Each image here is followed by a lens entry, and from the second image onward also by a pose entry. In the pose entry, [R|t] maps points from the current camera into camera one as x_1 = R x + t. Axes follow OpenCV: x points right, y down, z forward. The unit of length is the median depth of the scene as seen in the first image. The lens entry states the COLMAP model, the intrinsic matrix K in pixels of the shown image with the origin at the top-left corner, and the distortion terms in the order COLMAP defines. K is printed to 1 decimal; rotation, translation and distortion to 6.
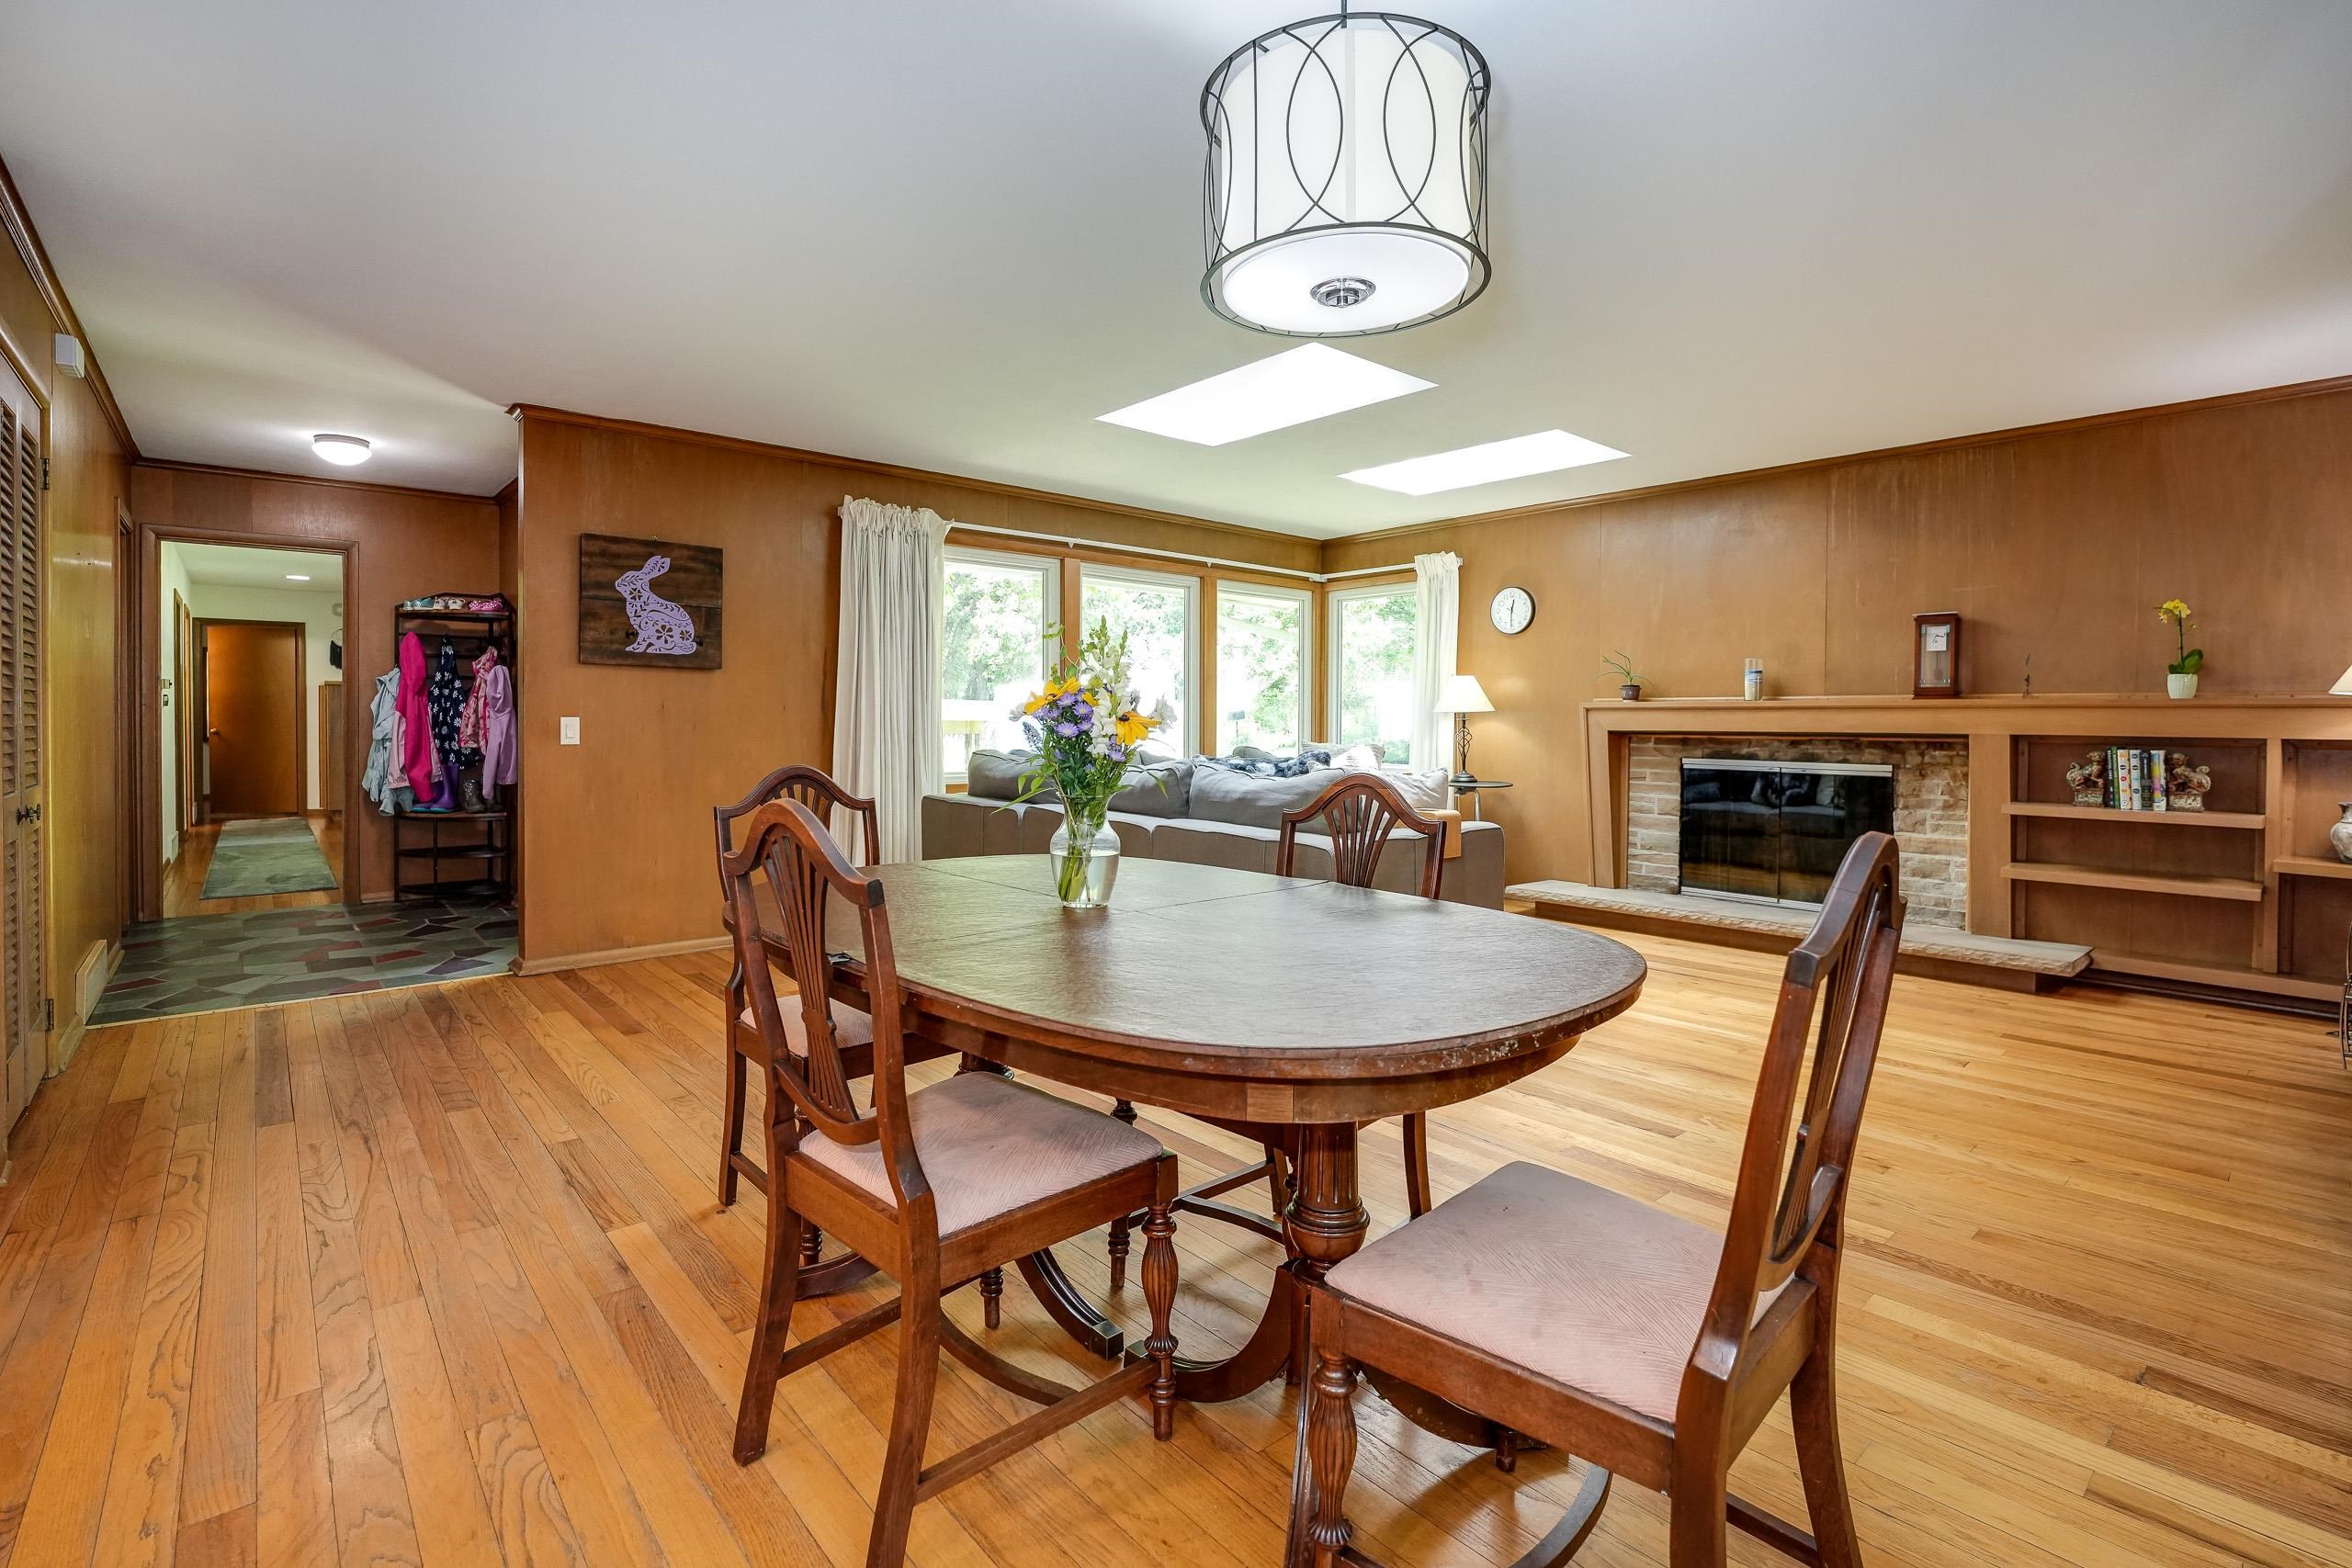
lens RADIAL K [[1106.1, 0, 1183.6], [0, 1106.1, 735.9], [0, 0, 1]] dist [-0.014745, -0.000032]
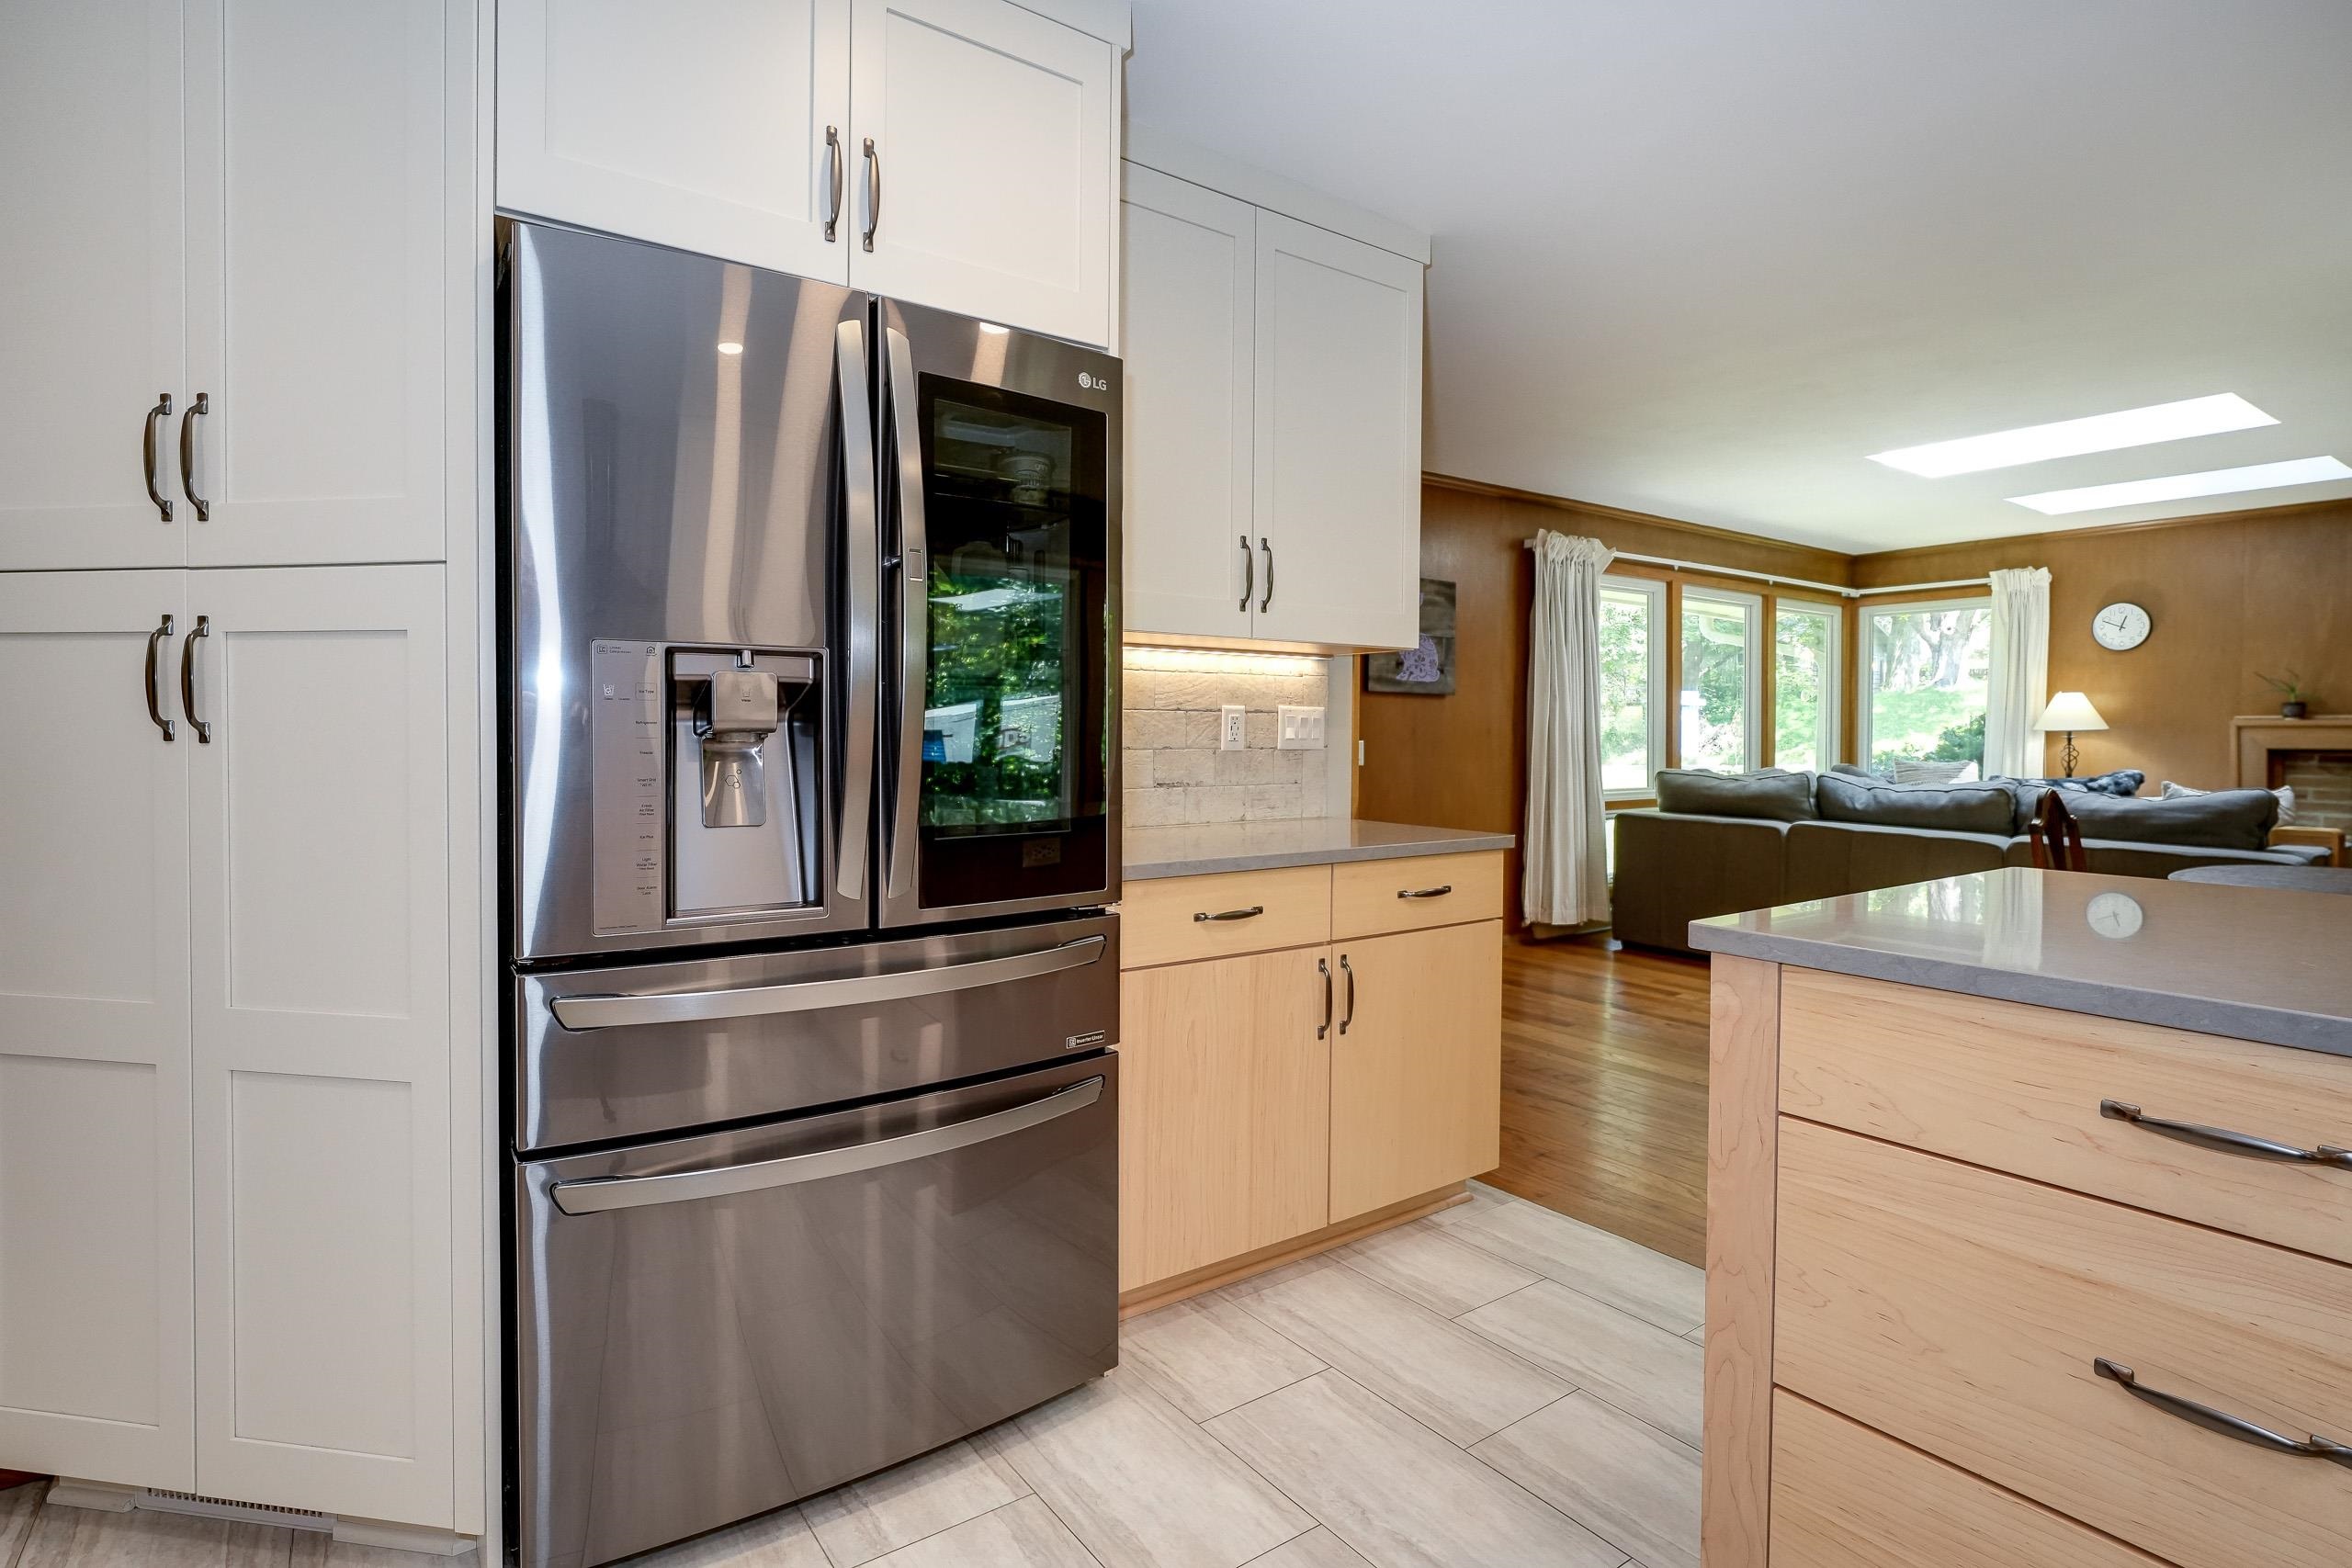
lens RADIAL K [[1184.1, 0, 1165.4], [0, 1184.1, 729.6], [0, 0, 1]] dist [-0.014784, -0.000242]
pose [[0.994342, -0.001737, -0.106214, -0.586137], [0.000344, 0.999914, -0.013135, -0.010295], [0.106228, 0.013024, 0.994257, -0.180100]]
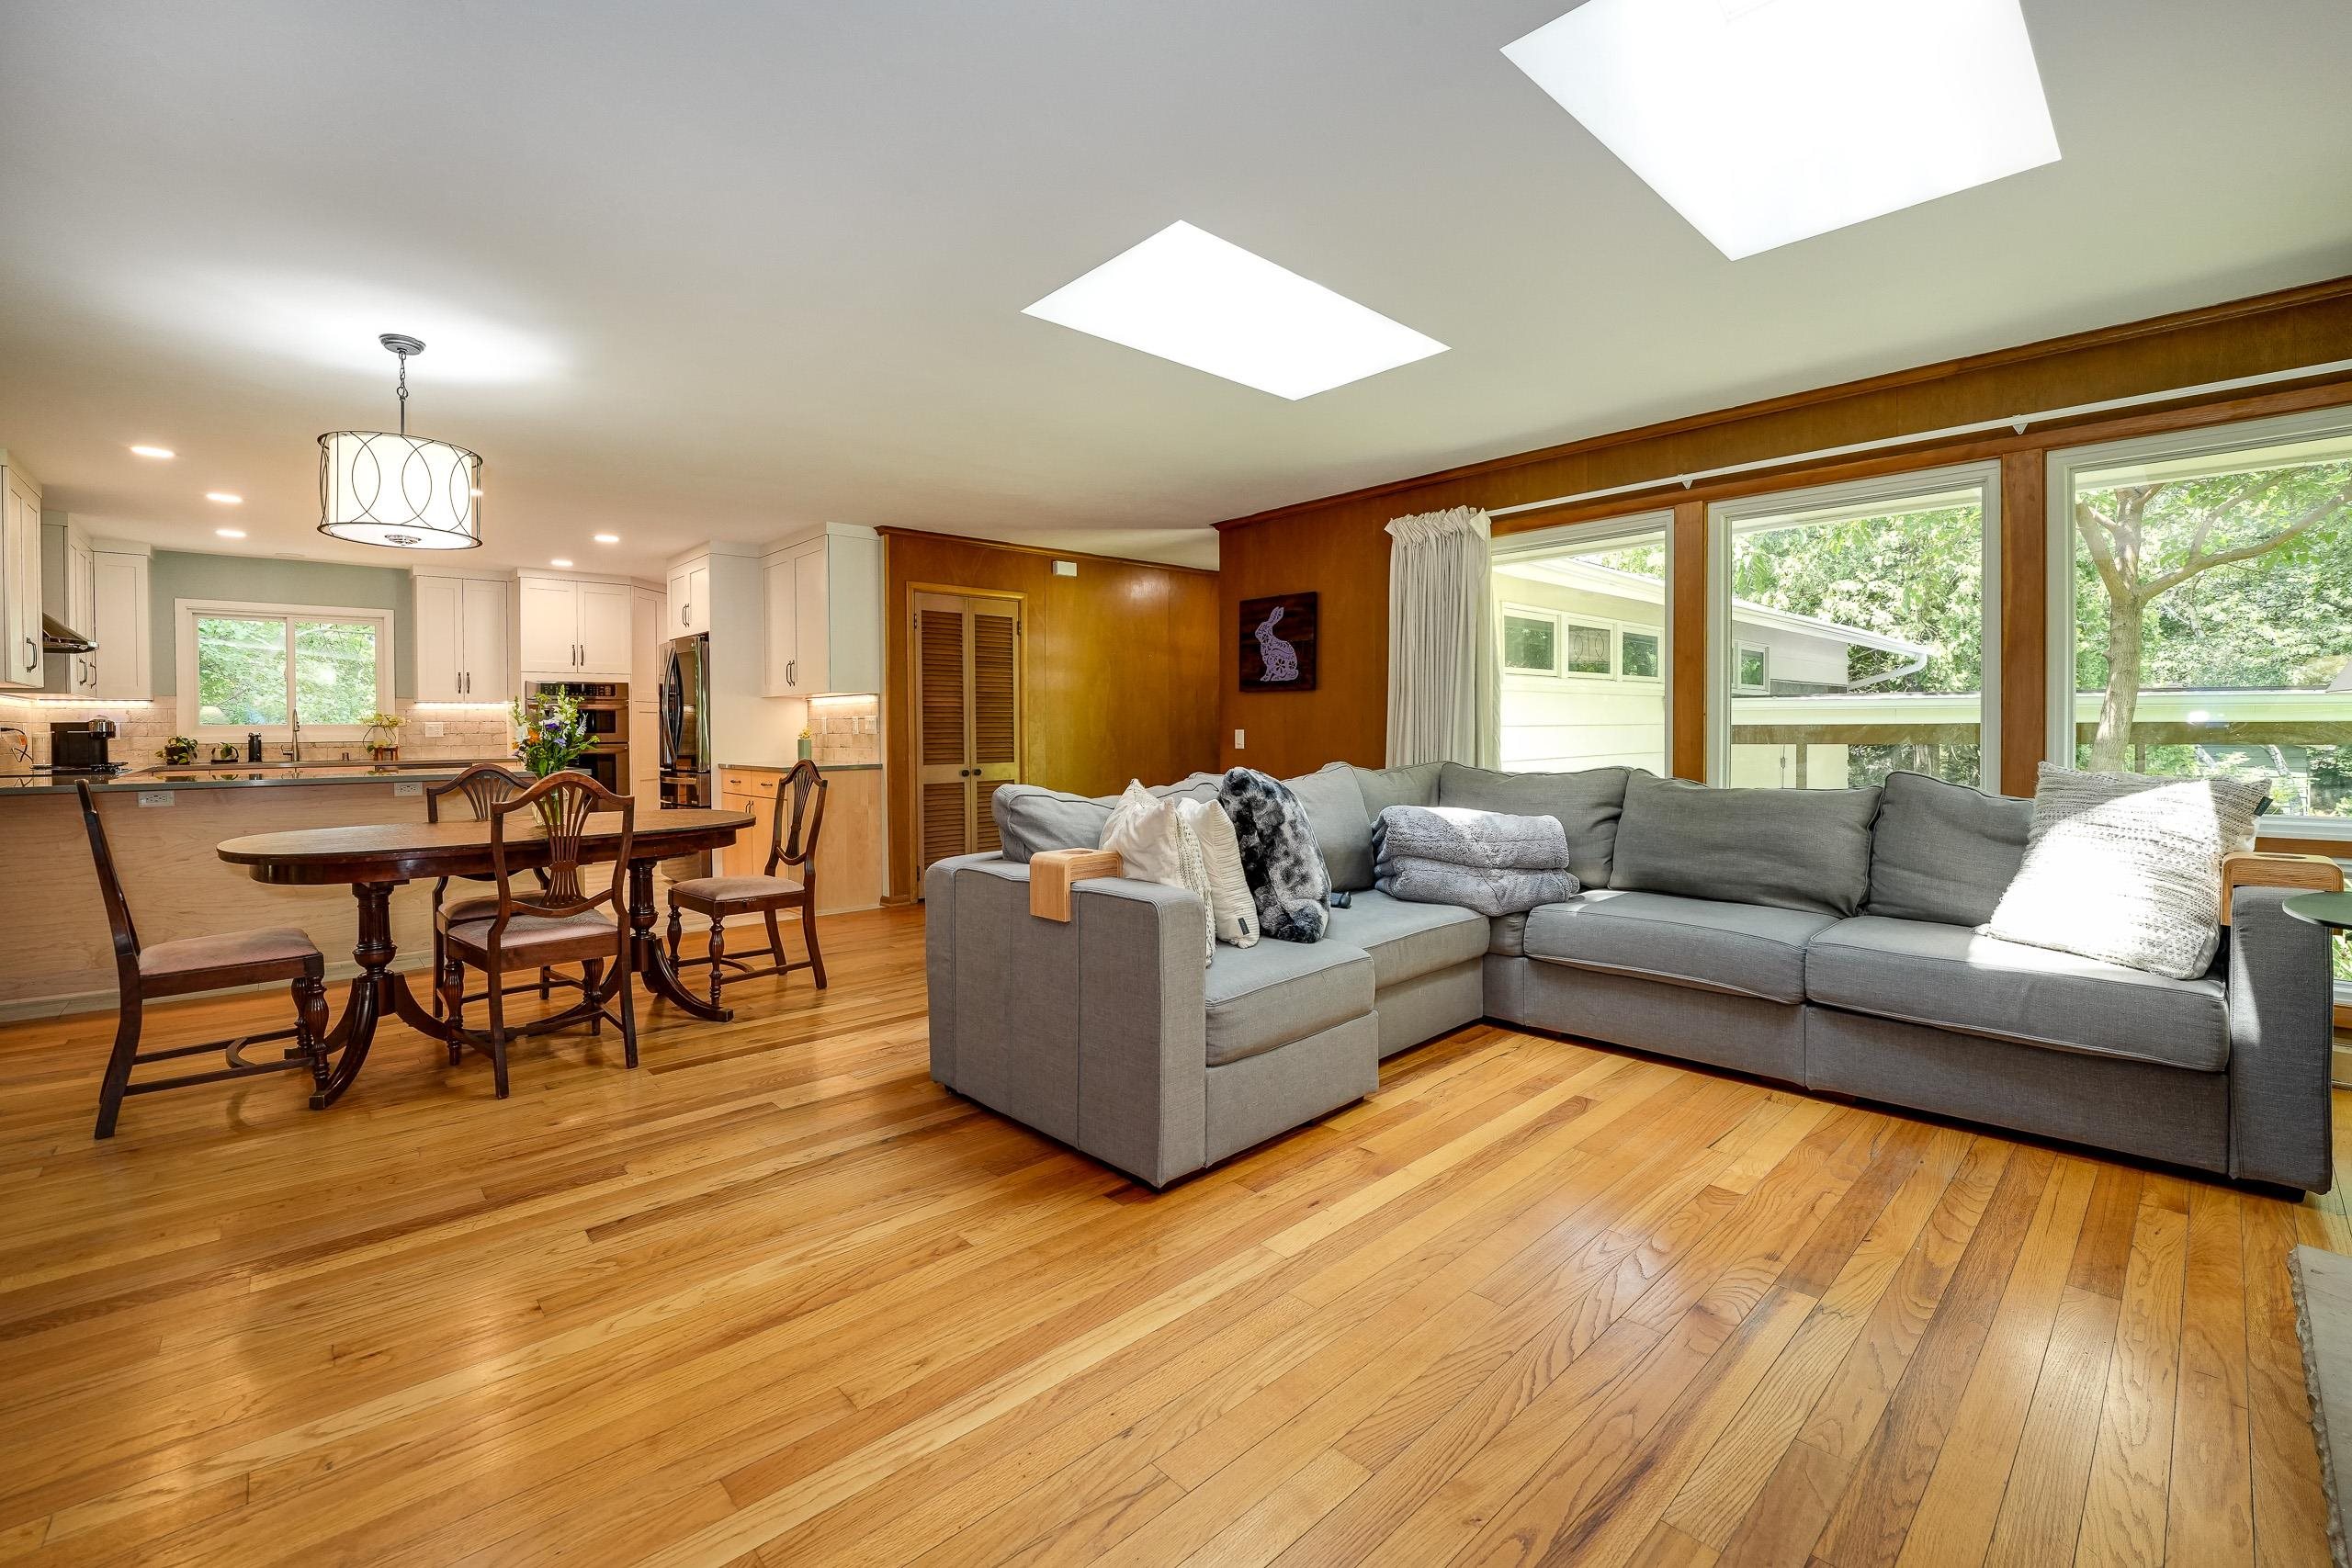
lens RADIAL K [[995.4, 0, 1184.1], [0, 995.4, 750.9], [0, 0, 1]] dist [-0.026927, 0.000312]
pose [[0.011970, 0.014825, -0.999818, 0.689575], [-0.005692, 0.999875, 0.014758, -0.007377], [0.999912, 0.005514, 0.012053, 0.840086]]
